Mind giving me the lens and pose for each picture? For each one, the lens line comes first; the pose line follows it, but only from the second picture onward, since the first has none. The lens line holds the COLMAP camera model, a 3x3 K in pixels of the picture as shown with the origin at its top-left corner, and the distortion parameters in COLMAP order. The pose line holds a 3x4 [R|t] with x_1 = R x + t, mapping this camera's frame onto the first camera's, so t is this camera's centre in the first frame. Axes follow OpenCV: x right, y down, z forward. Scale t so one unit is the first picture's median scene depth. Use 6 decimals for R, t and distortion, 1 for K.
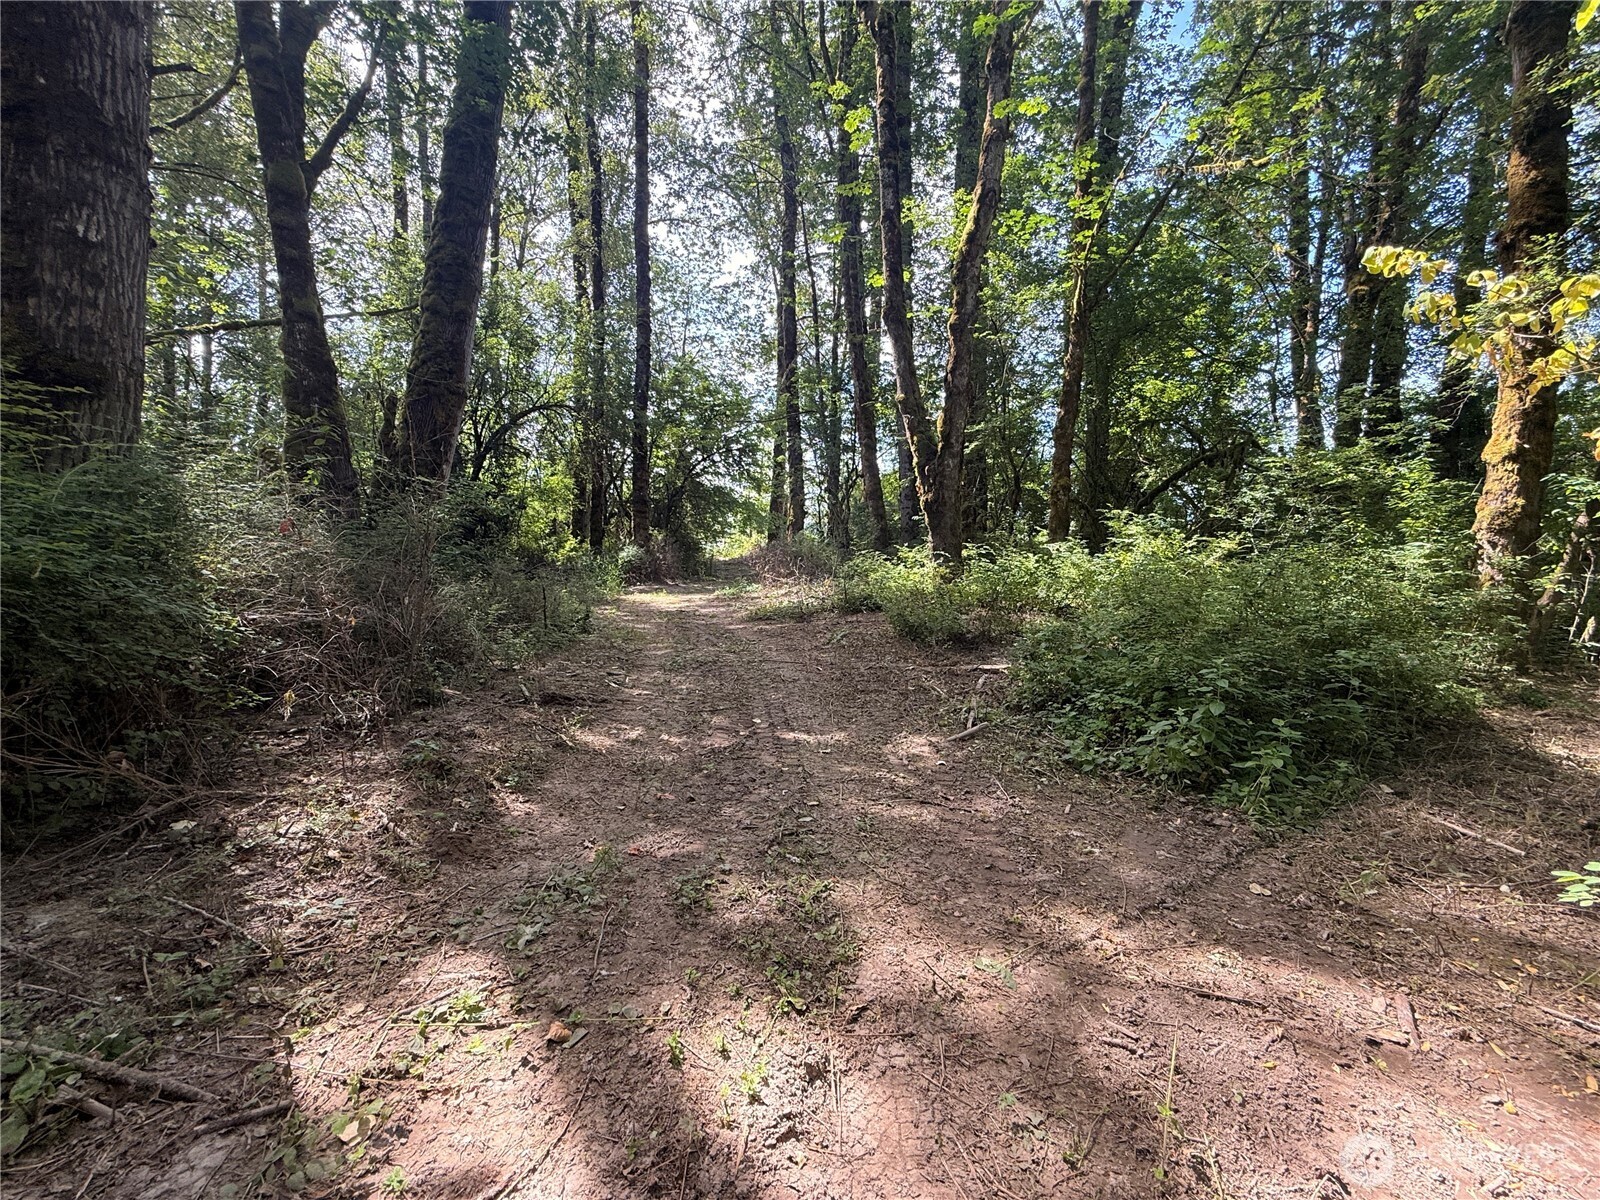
lens RADIAL K [[635.2, 0, 798.9], [0, 635.2, 599.3], [0, 0, 1]] dist [0.002939, 0.000147]
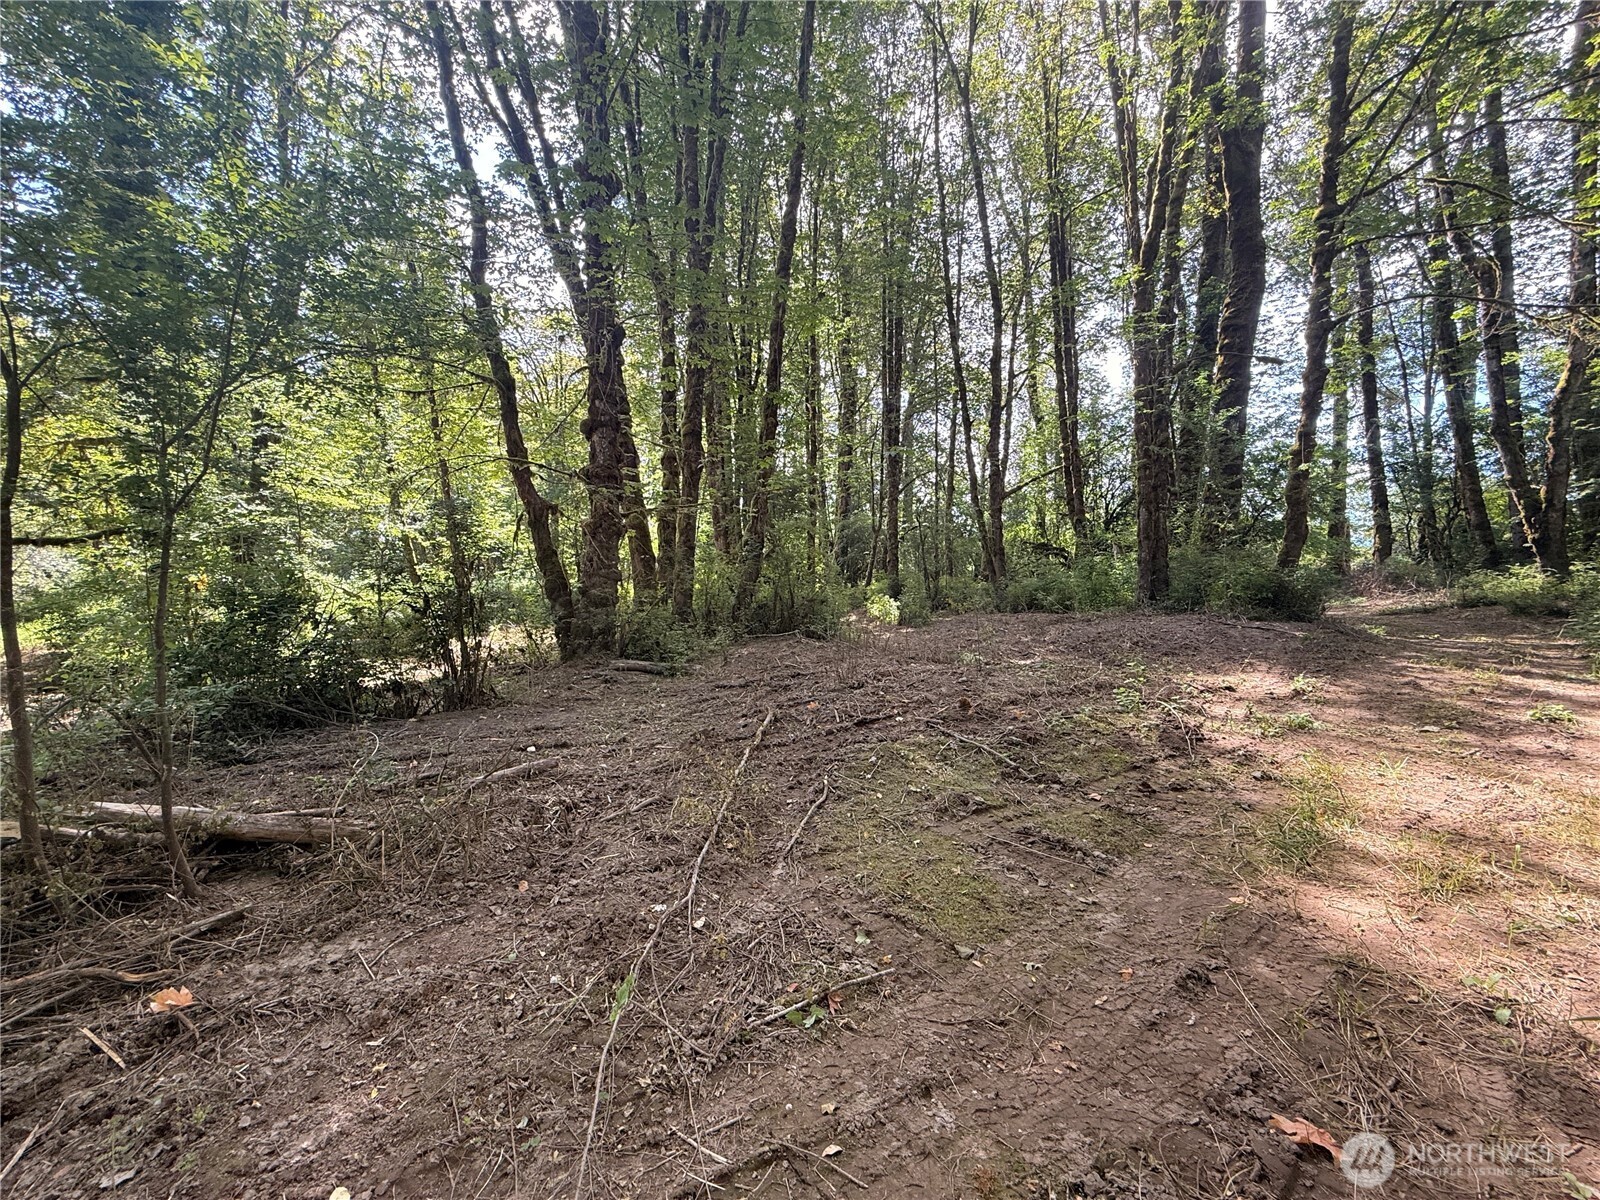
lens RADIAL K [[635.2, 0, 801.4], [0, 635.2, 604.6], [0, 0, 1]] dist [0.002939, 0.000147]
pose [[0.773917, -0.022756, -0.632878, -0.211970], [-0.002986, 0.999212, -0.039580, 0.083412], [0.633280, 0.032522, 0.773239, -1.386307]]
